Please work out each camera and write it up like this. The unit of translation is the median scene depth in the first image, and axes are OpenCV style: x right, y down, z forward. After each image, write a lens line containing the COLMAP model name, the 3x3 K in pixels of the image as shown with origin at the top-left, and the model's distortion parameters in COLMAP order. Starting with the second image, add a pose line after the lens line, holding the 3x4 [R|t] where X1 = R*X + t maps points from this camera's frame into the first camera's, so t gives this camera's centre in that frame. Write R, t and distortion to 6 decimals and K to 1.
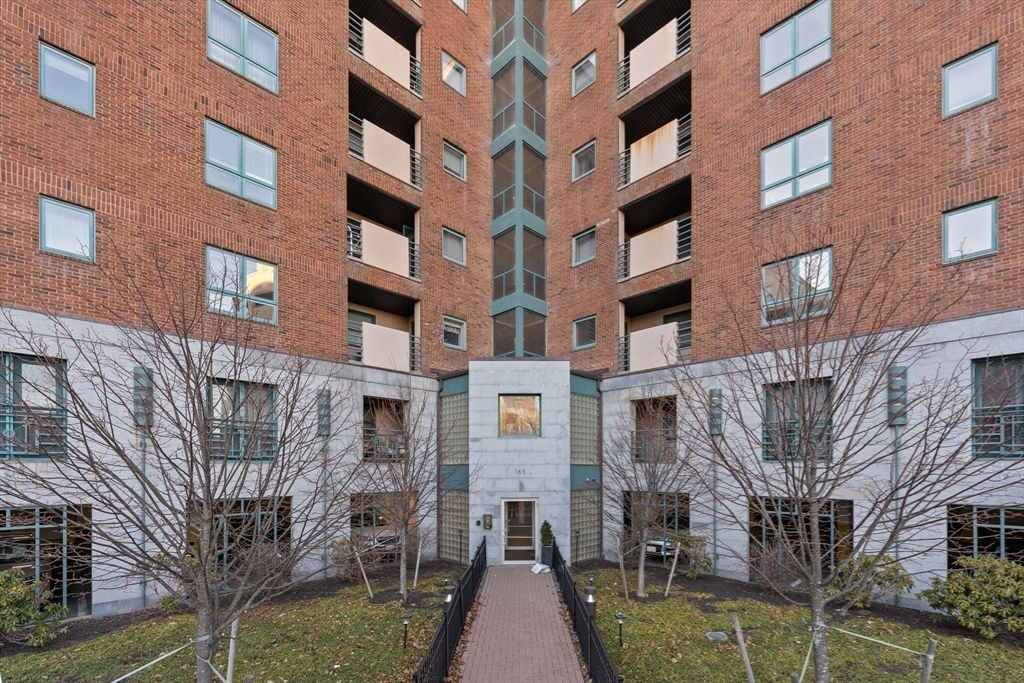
lens RADIAL K [[426.2, 0, 562.3], [0, 426.2, 269.2], [0, 0, 1]] dist [0.000078, 0.000443]
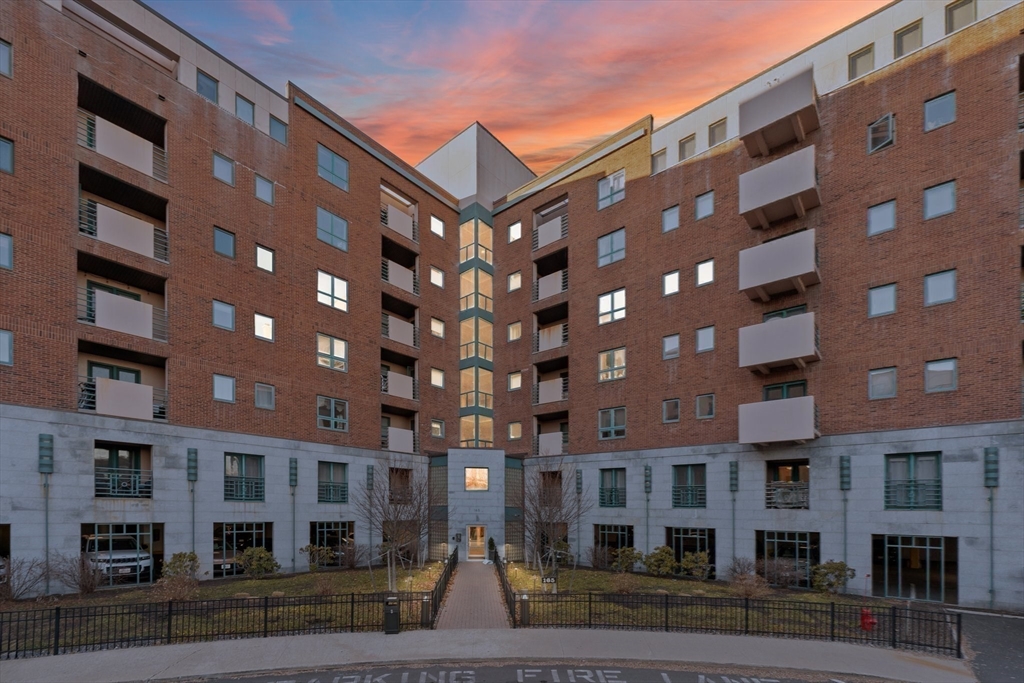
lens RADIAL K [[415.8, 0, 512.0], [0, 415.8, 341.5], [0, 0, 1]] dist [0.000783, 0.000112]
pose [[0.999773, 0.005916, -0.020461, 0.081140], [-0.004788, 0.998490, 0.054718, -0.332035], [0.020754, -0.054608, 0.998292, -0.709023]]
